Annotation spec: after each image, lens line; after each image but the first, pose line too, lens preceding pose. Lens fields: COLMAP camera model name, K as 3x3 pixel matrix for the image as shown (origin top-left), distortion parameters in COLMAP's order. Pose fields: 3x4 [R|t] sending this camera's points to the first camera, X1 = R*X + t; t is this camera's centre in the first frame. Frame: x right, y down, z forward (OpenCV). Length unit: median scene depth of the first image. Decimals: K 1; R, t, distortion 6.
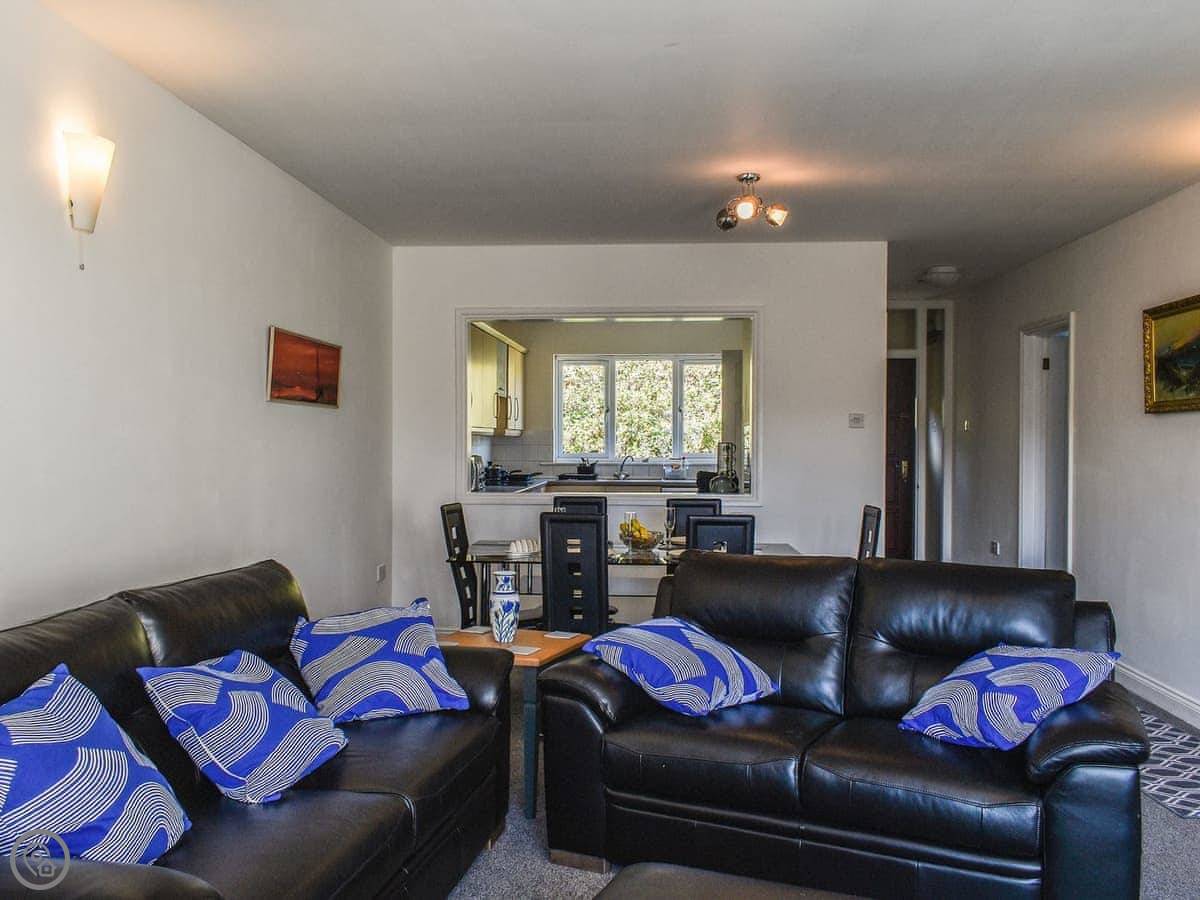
lens RADIAL K [[1042.4, 0, 623.0], [0, 1042.4, 454.6], [0, 0, 1]] dist [0.005093, -0.000617]
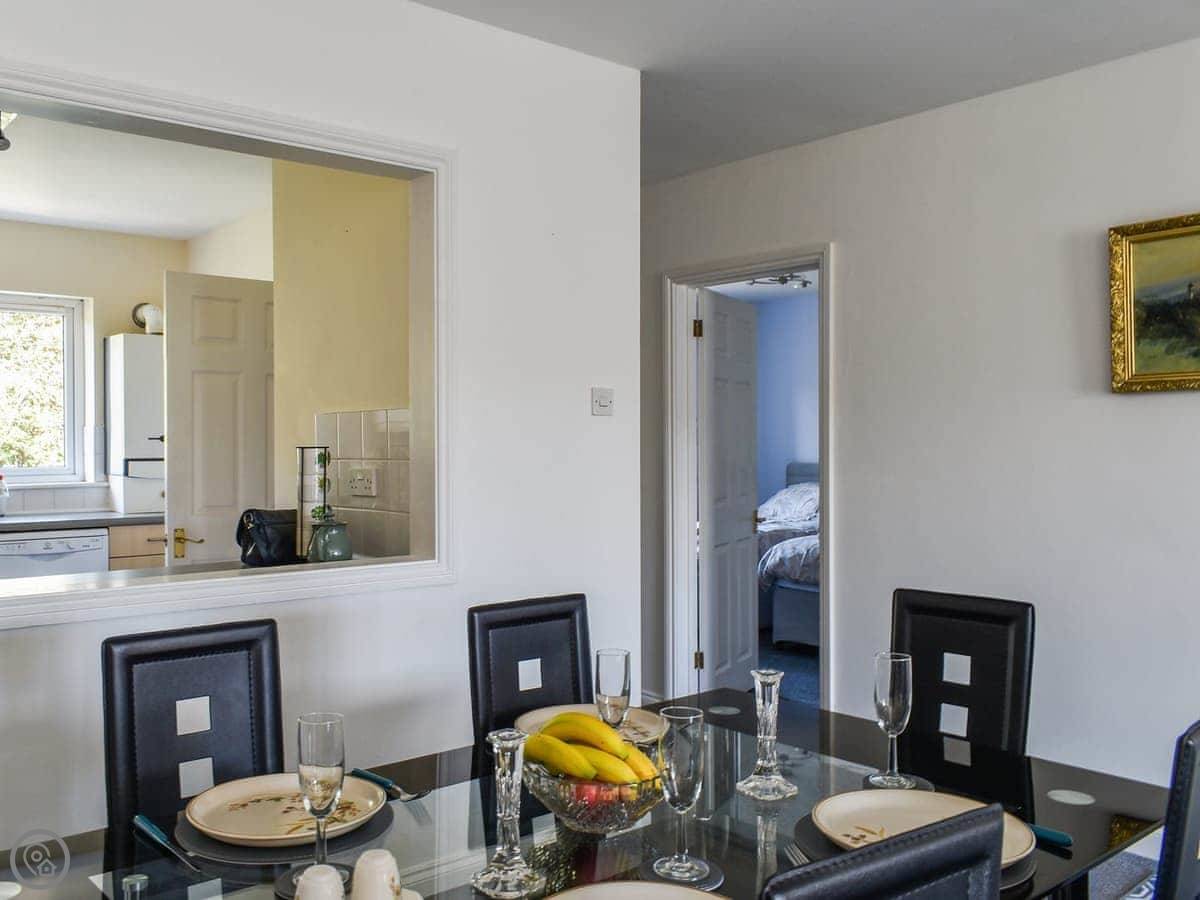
lens RADIAL K [[1055.6, 0, 547.1], [0, 1055.6, 452.6], [0, 0, 1]] dist [-0.066431, -0.011241]
pose [[0.744341, -0.009971, 0.667725, -0.193063], [0.015313, 0.999880, -0.002139, -0.008129], [-0.667624, 0.011818, 0.744405, 0.825809]]
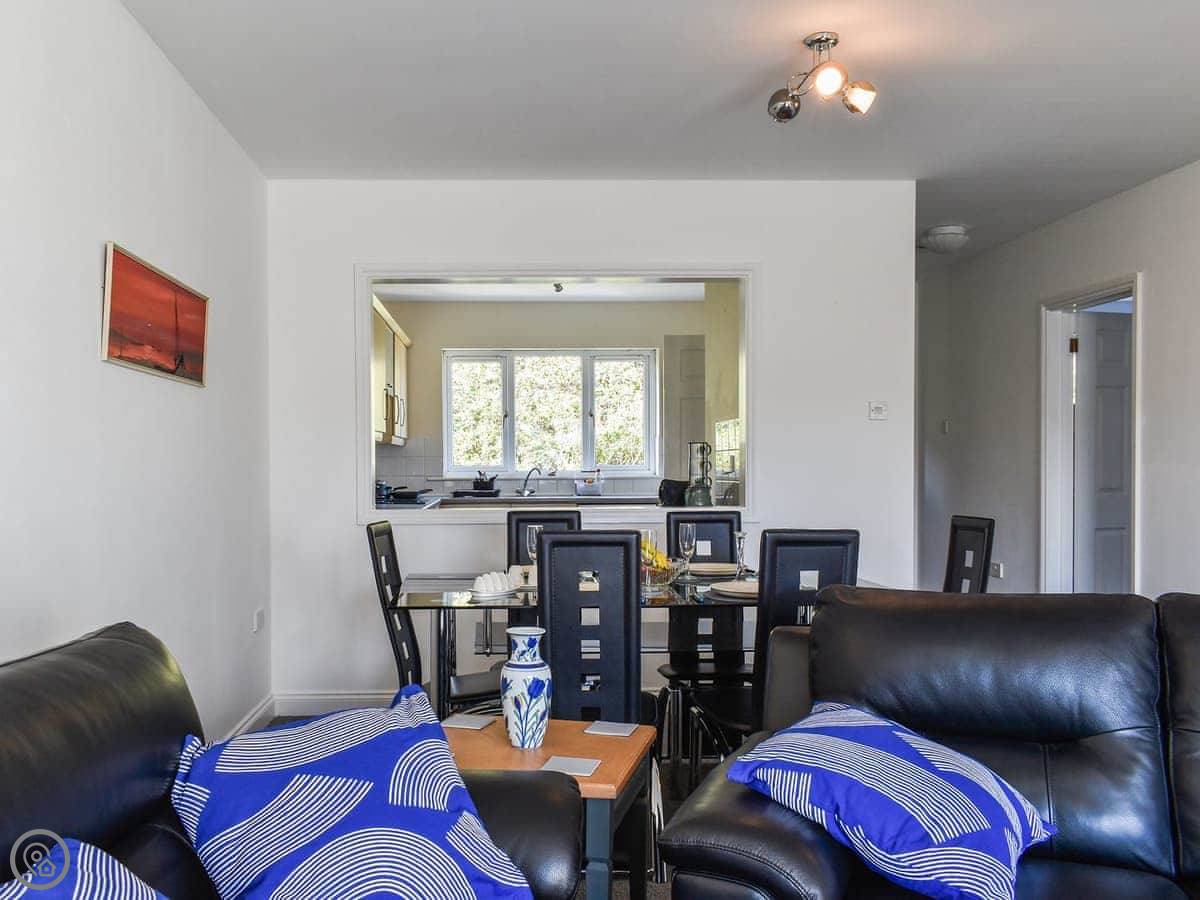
lens RADIAL K [[1050.8, 0, 555.3], [0, 1050.8, 491.4], [0, 0, 1]] dist [-0.004136, -0.004578]
pose [[0.995668, -0.011584, 0.092257, -0.118698], [0.010550, 0.999876, 0.011683, 0.021375], [-0.092381, -0.010659, 0.995667, 0.316449]]
